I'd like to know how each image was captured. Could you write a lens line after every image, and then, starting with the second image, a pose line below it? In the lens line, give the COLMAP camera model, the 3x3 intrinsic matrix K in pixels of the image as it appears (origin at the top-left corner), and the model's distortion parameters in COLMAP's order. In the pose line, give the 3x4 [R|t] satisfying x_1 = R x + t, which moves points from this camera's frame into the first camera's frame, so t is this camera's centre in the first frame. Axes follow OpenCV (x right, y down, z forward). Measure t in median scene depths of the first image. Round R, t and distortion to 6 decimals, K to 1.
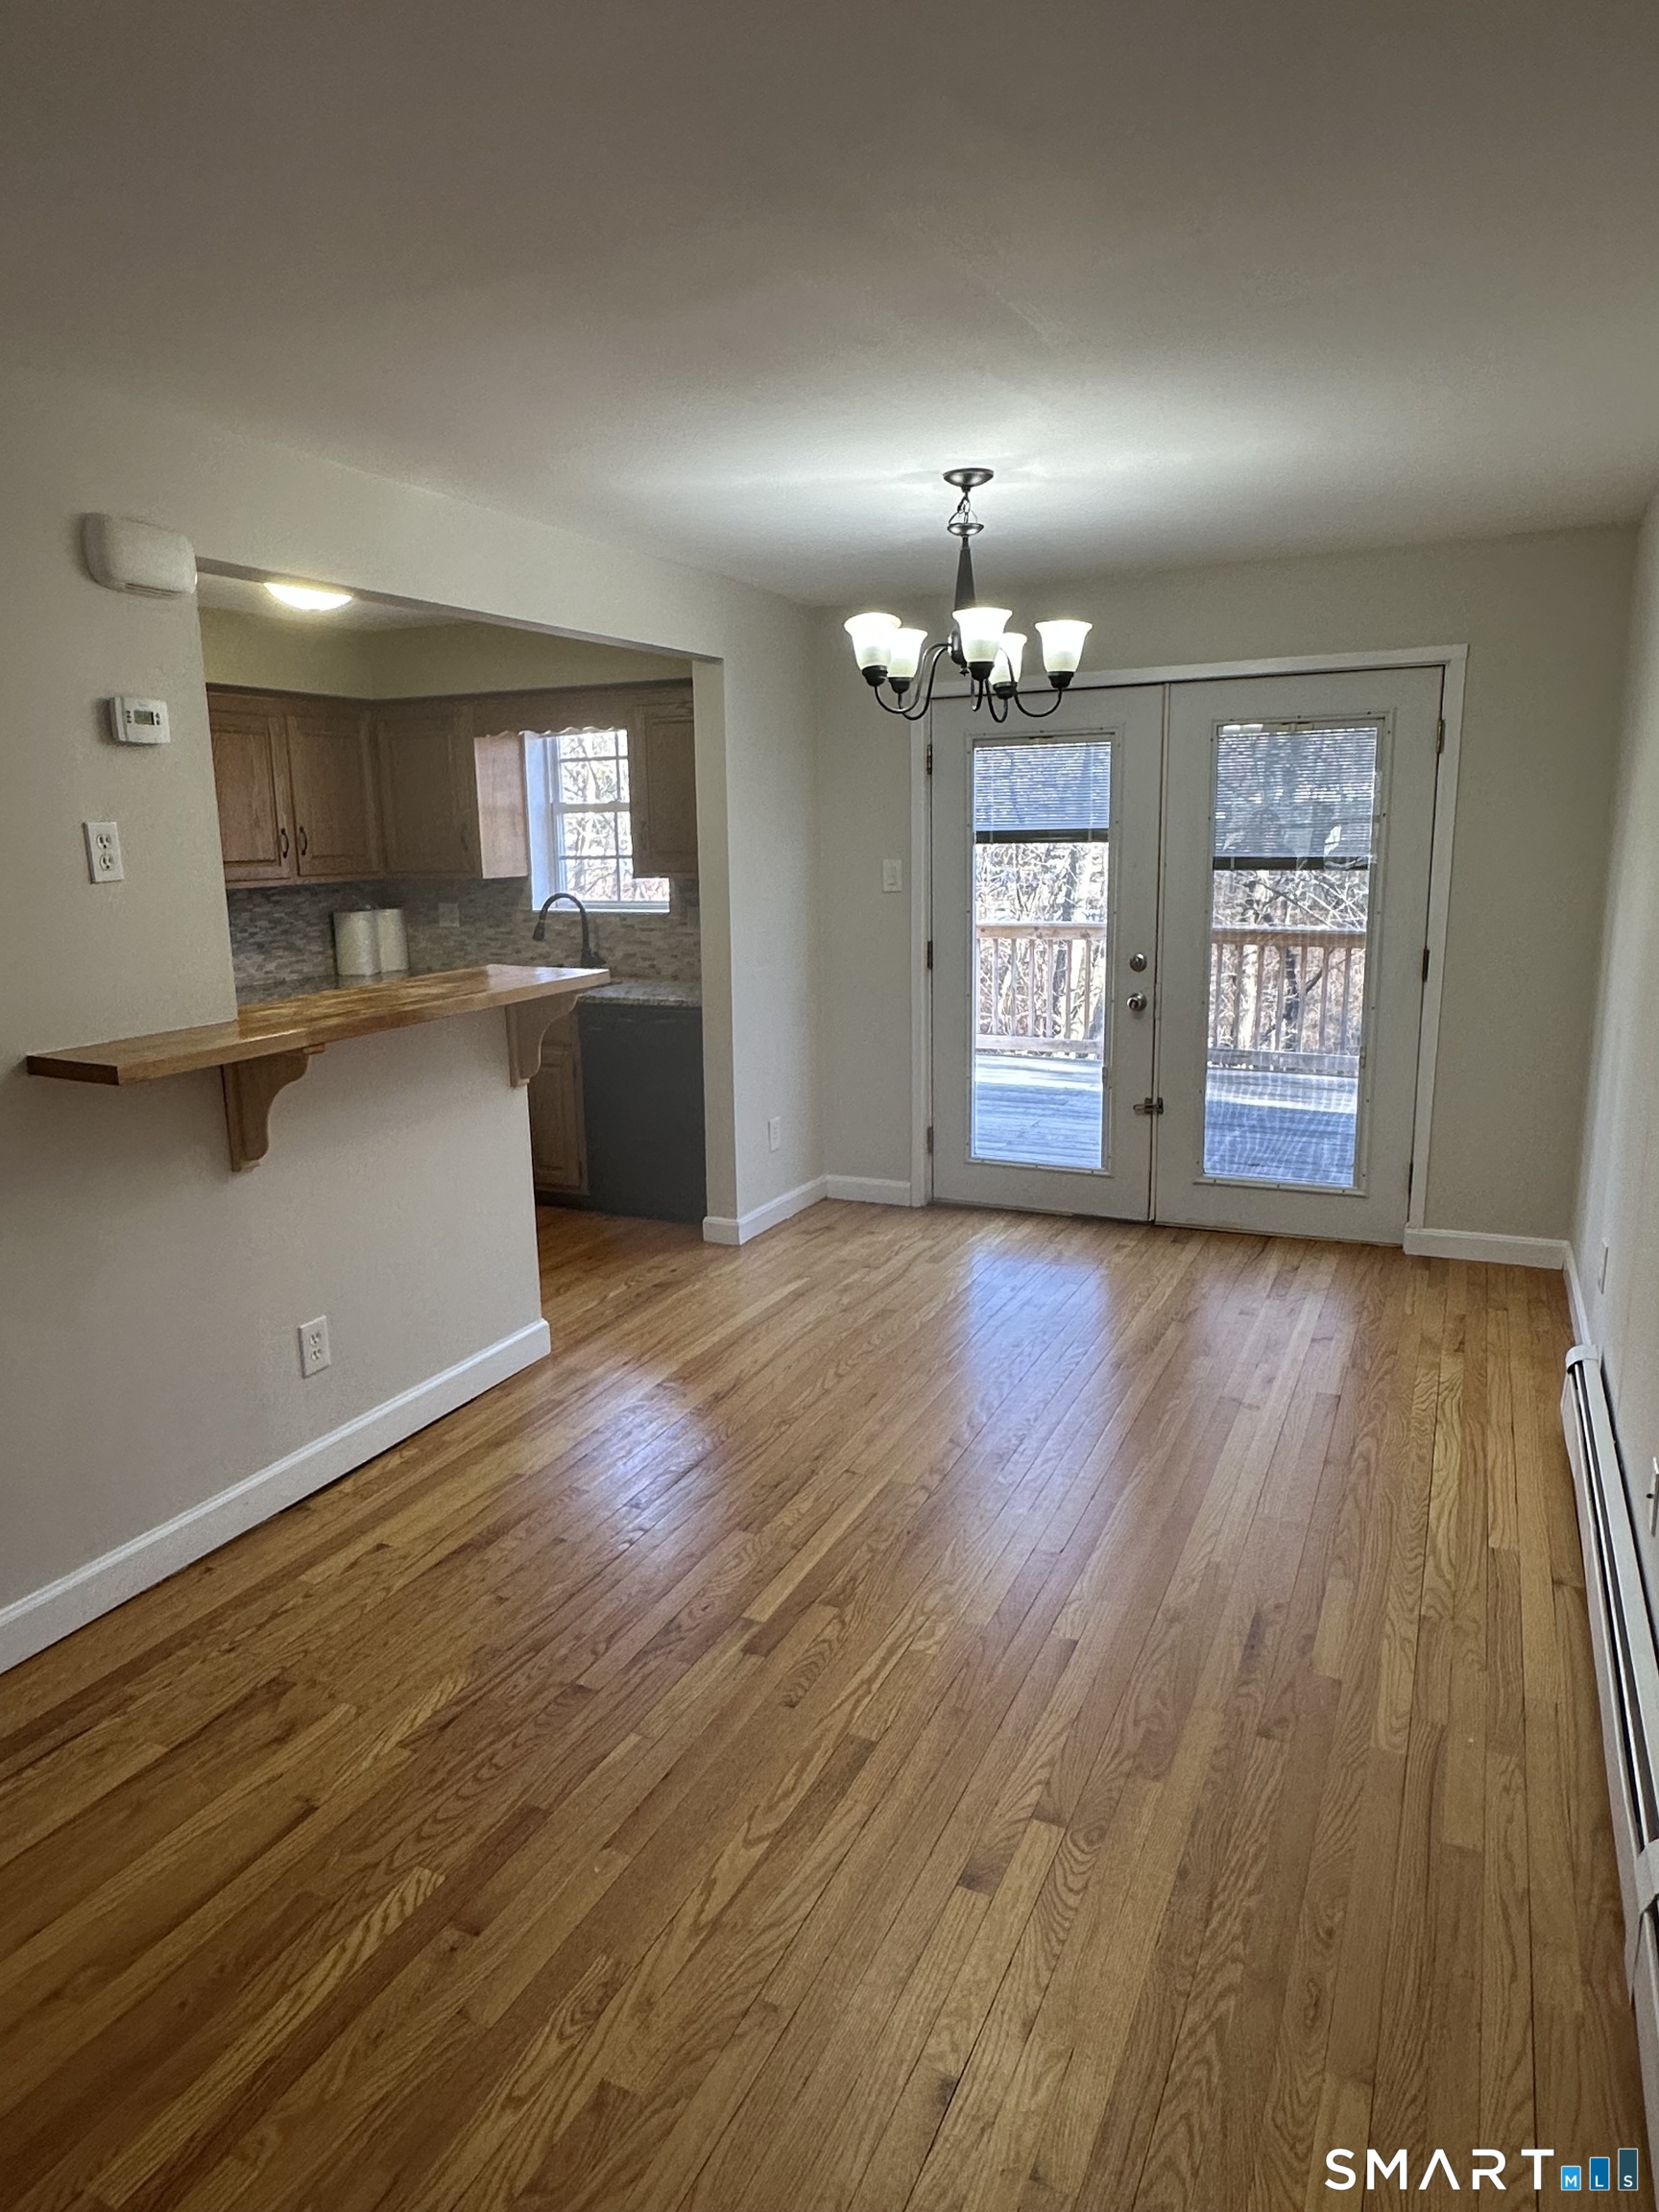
lens RADIAL K [[1385.7, 0, 819.5], [0, 1385.7, 1107.1], [0, 0, 1]] dist [0.000785, 0.000845]
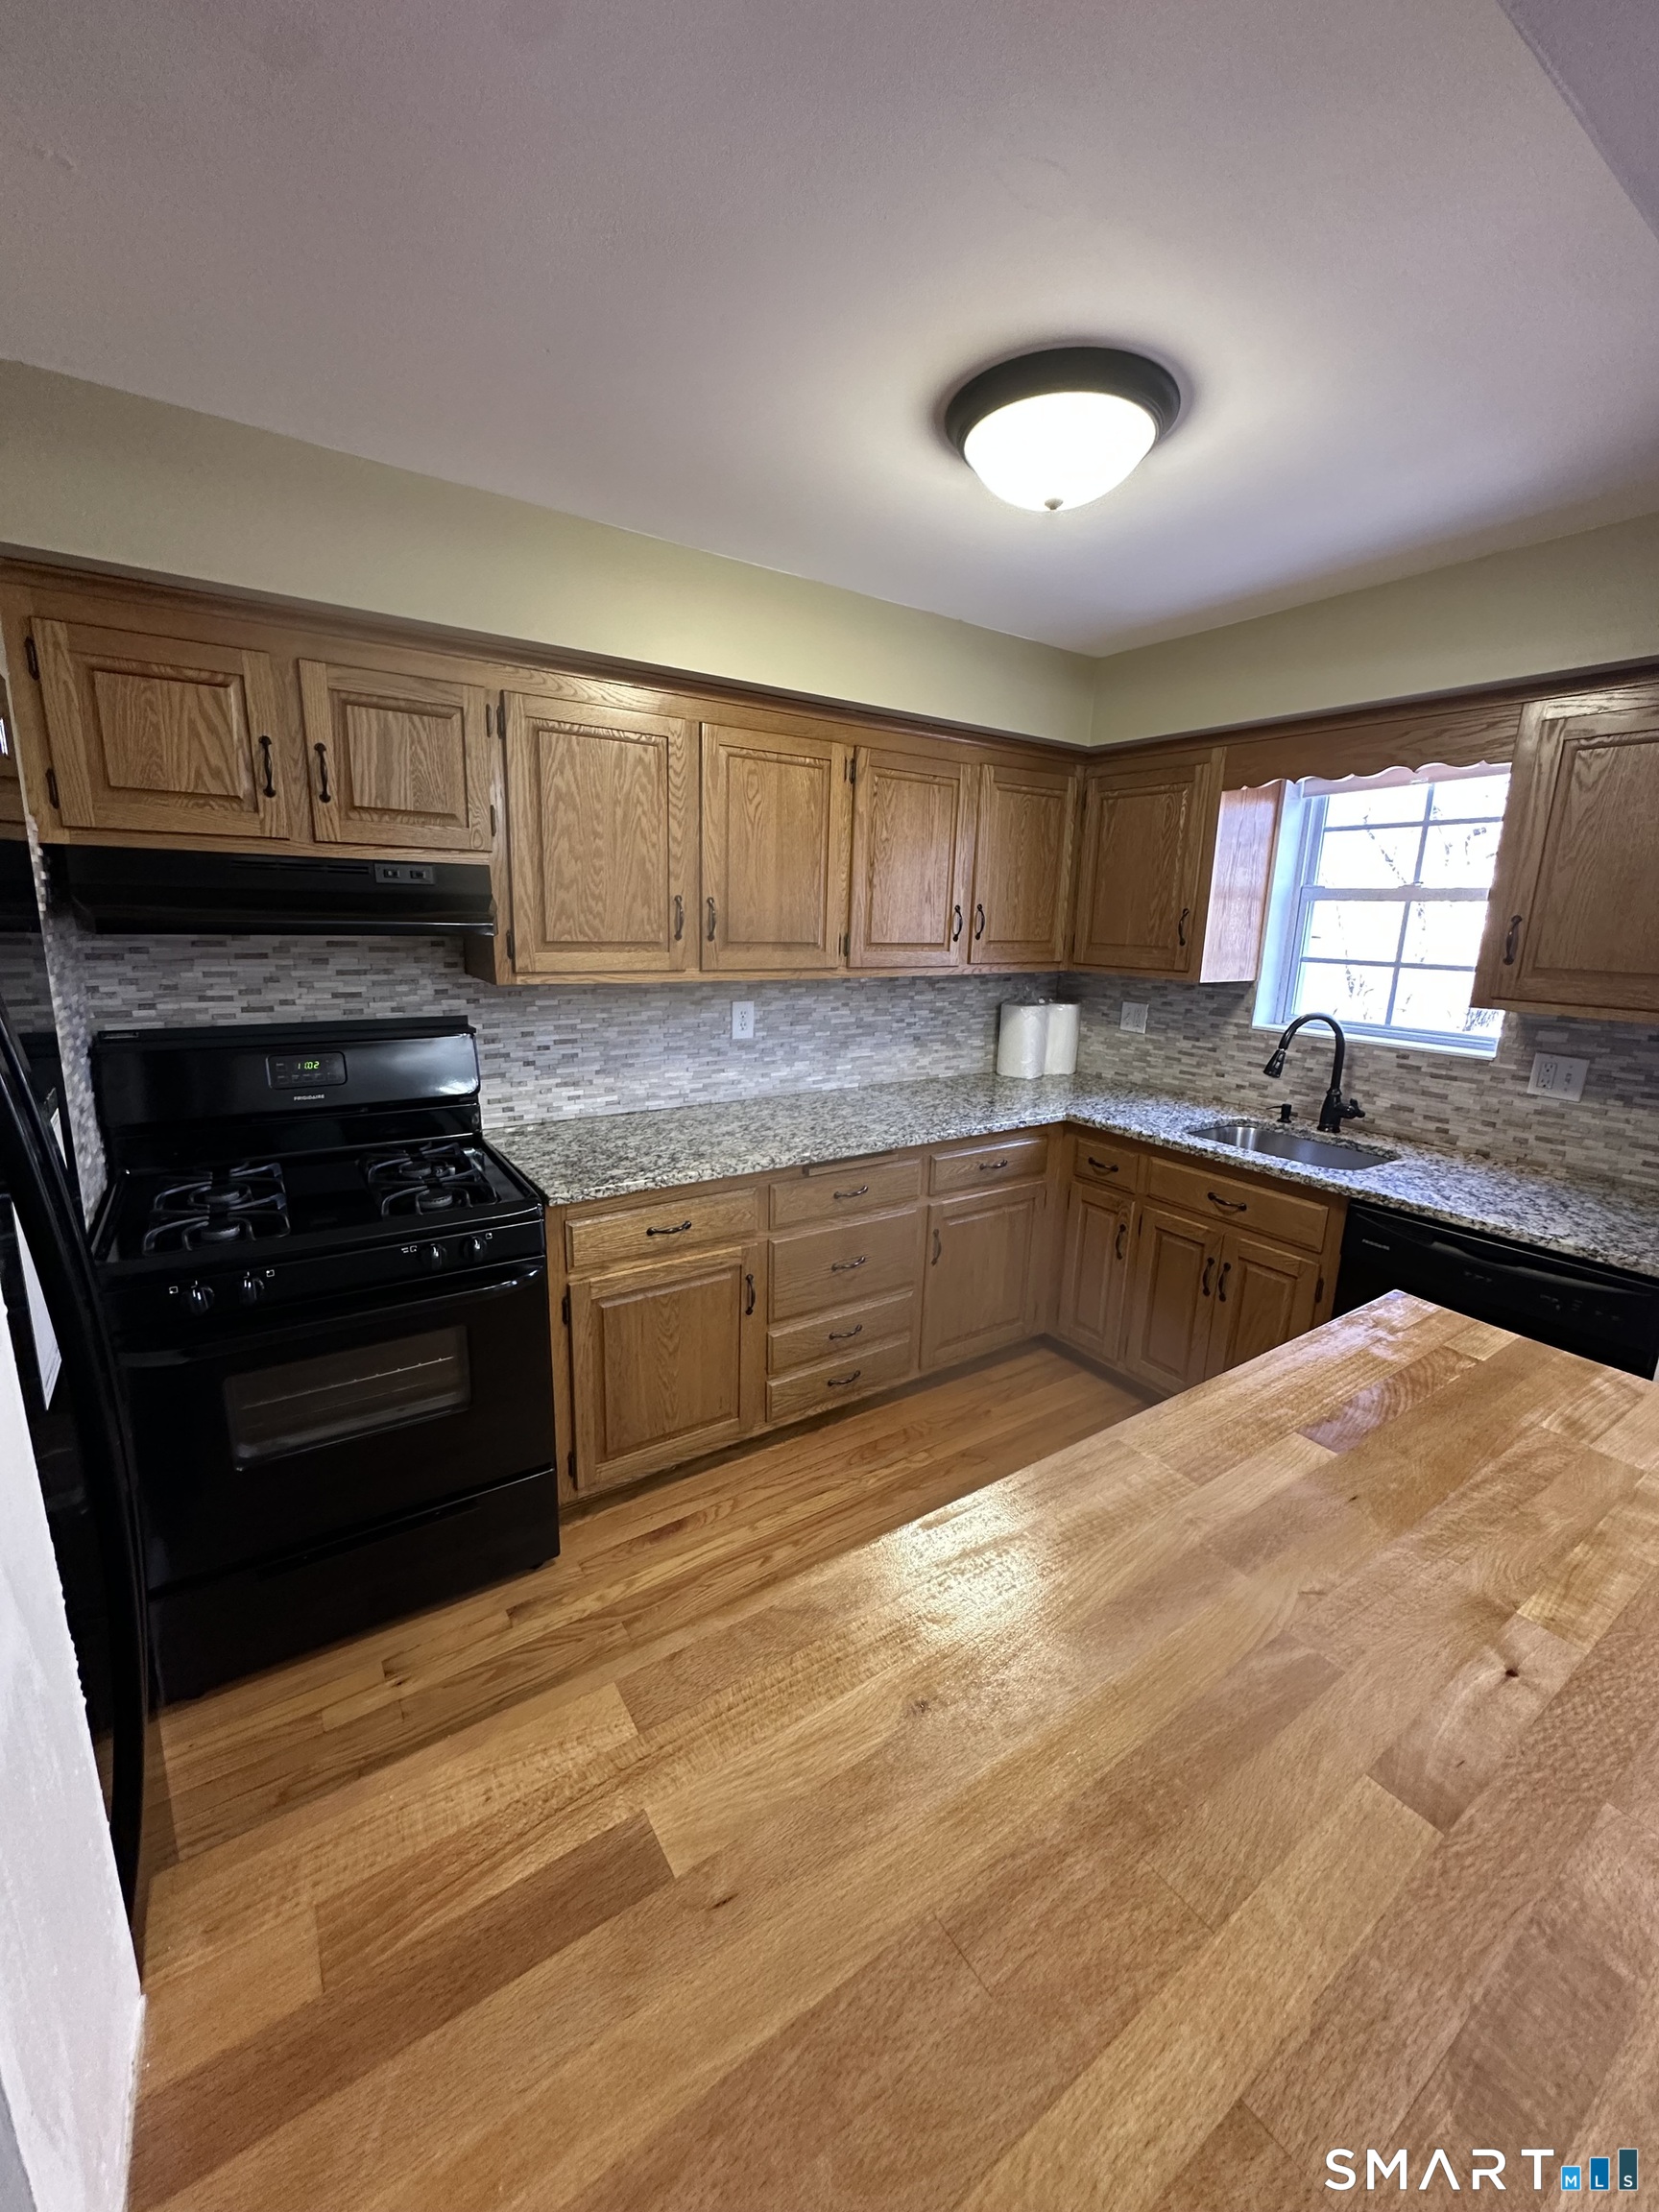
lens RADIAL K [[881.7, 0, 829.5], [0, 881.7, 1106.0], [0, 0, 1]] dist [-0.003404, 0.000709]
pose [[0.863308, 0.148018, -0.482483, -0.185139], [-0.139518, 0.988763, 0.053697, -0.101589], [0.485009, 0.020958, 0.874258, 0.513244]]
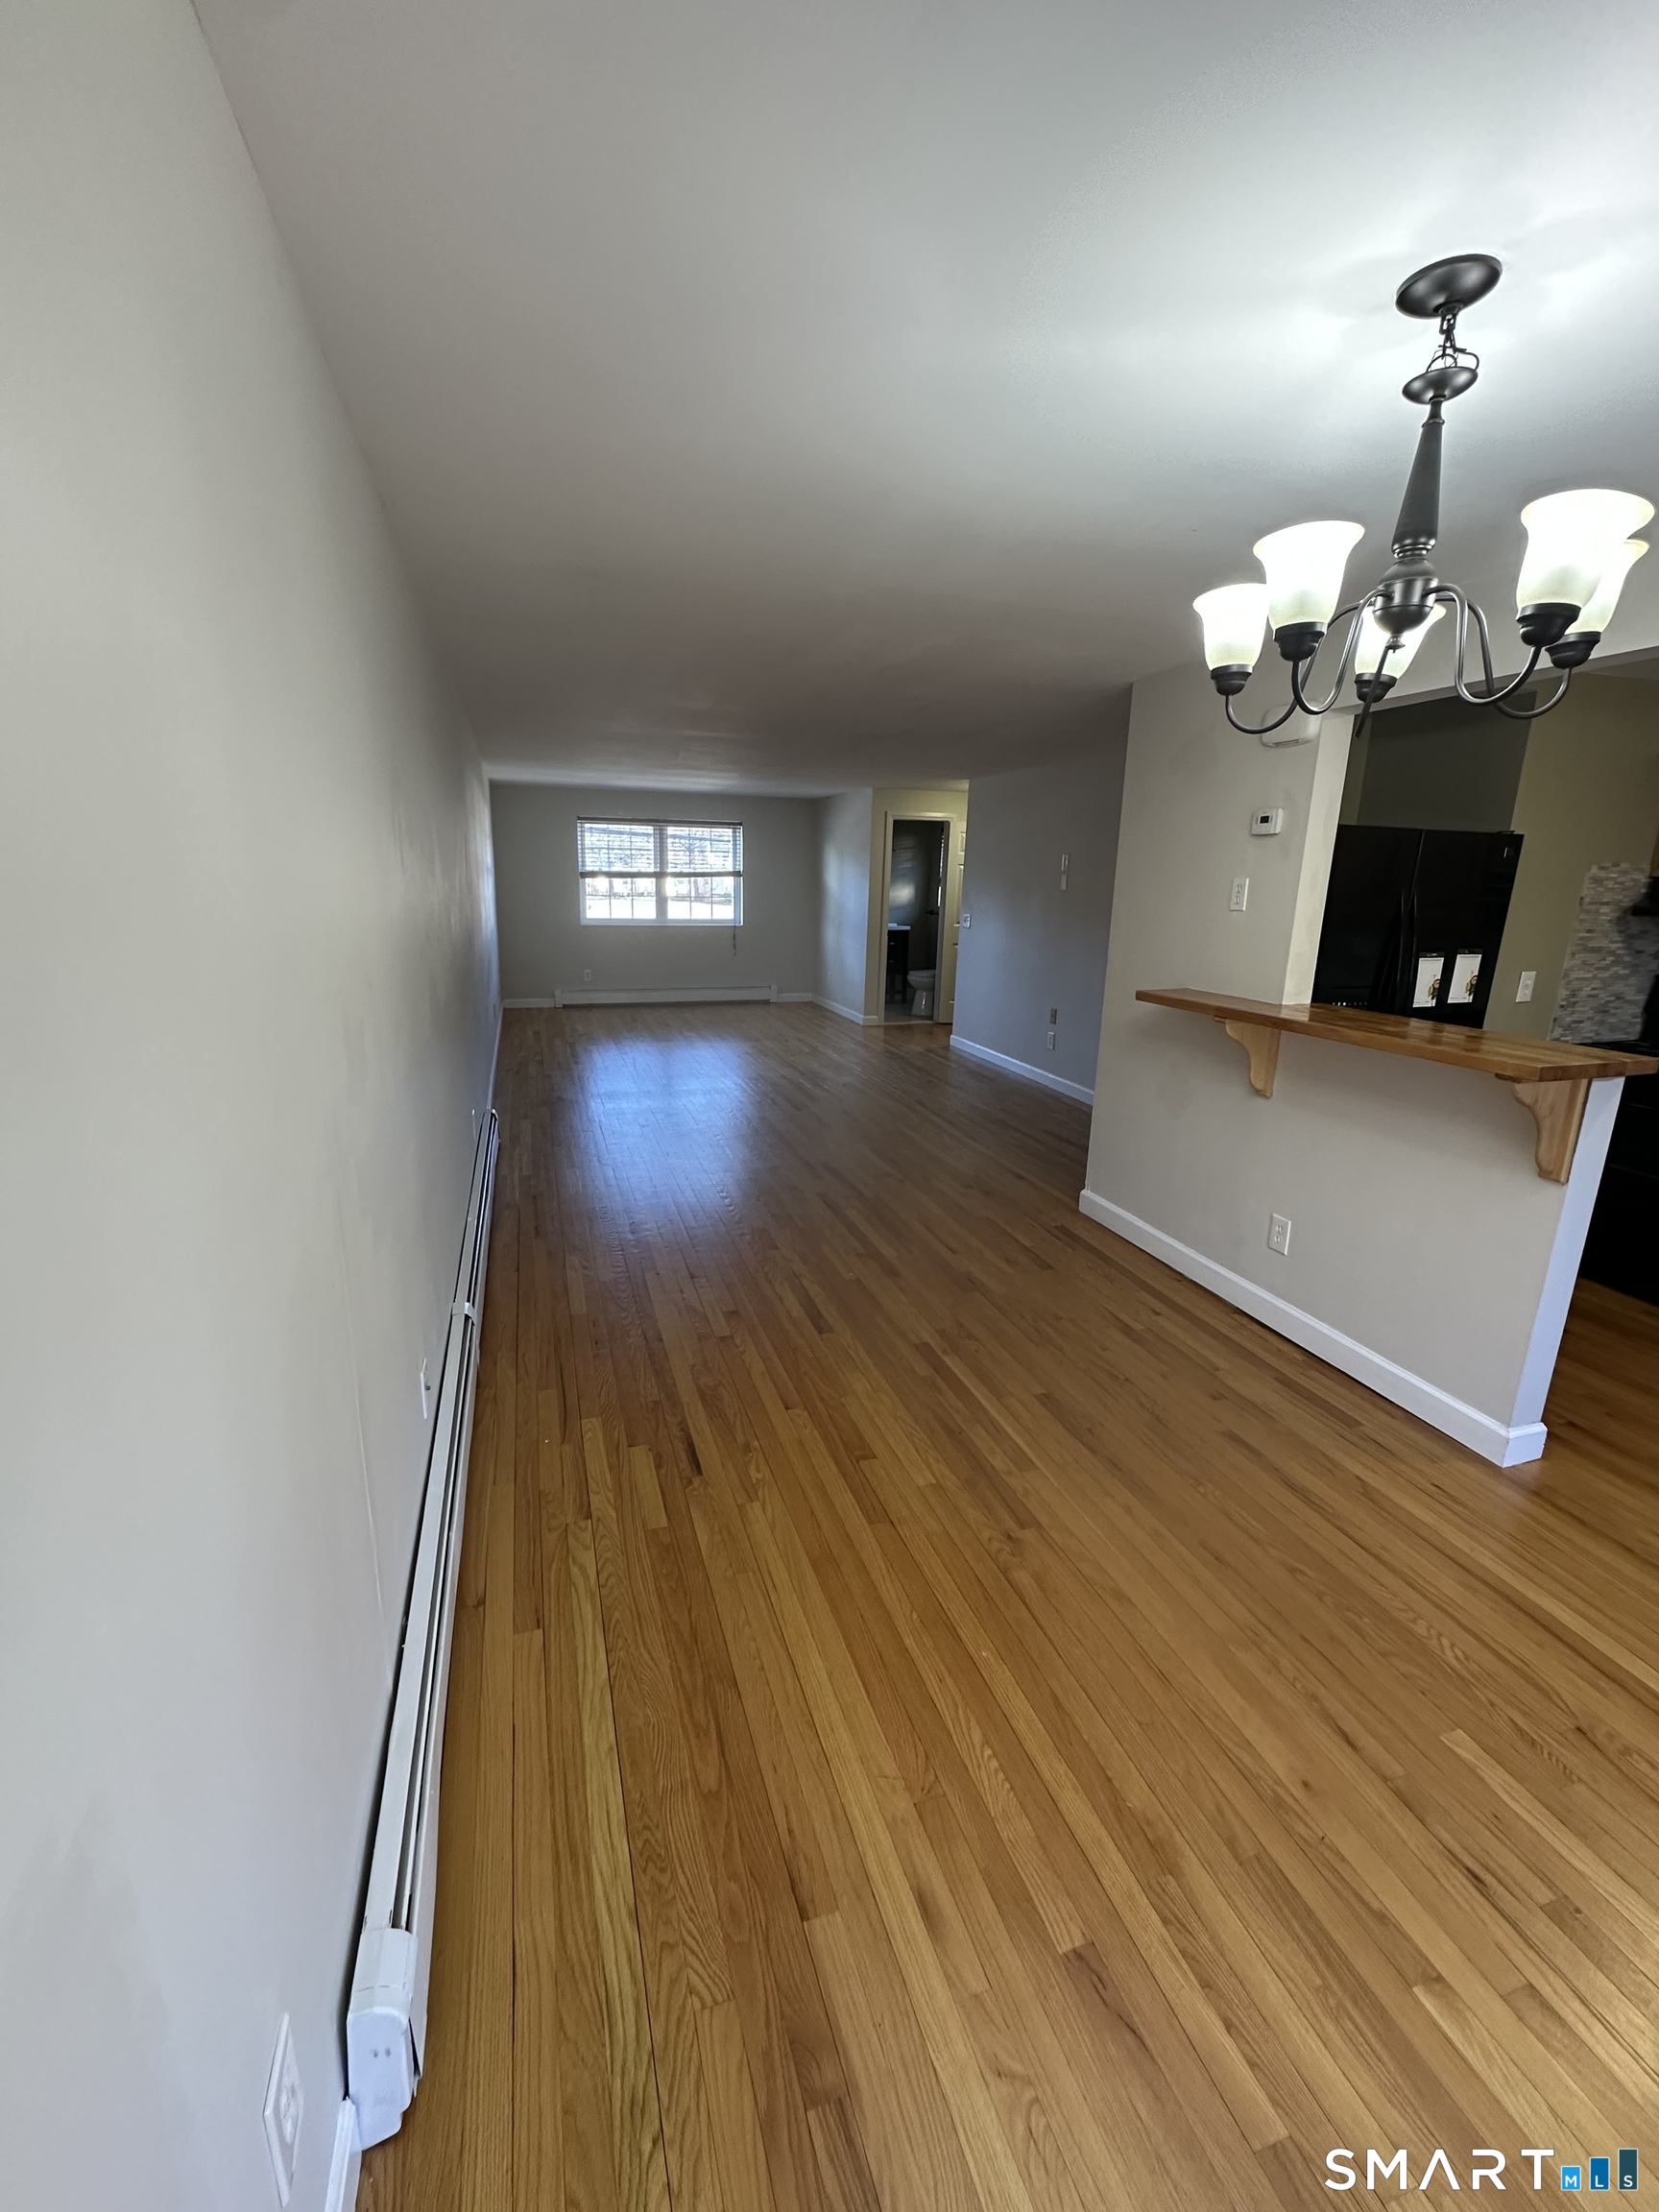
lens RADIAL K [[924.6, 0, 834.4], [0, 924.6, 1110.9], [0, 0, 1]] dist [0.000478, 0.000169]
pose [[-0.724503, 0.171483, -0.667599, 0.367020], [-0.150192, 0.906008, 0.395717, -0.158552], [0.672709, 0.386966, -0.630650, 0.731792]]
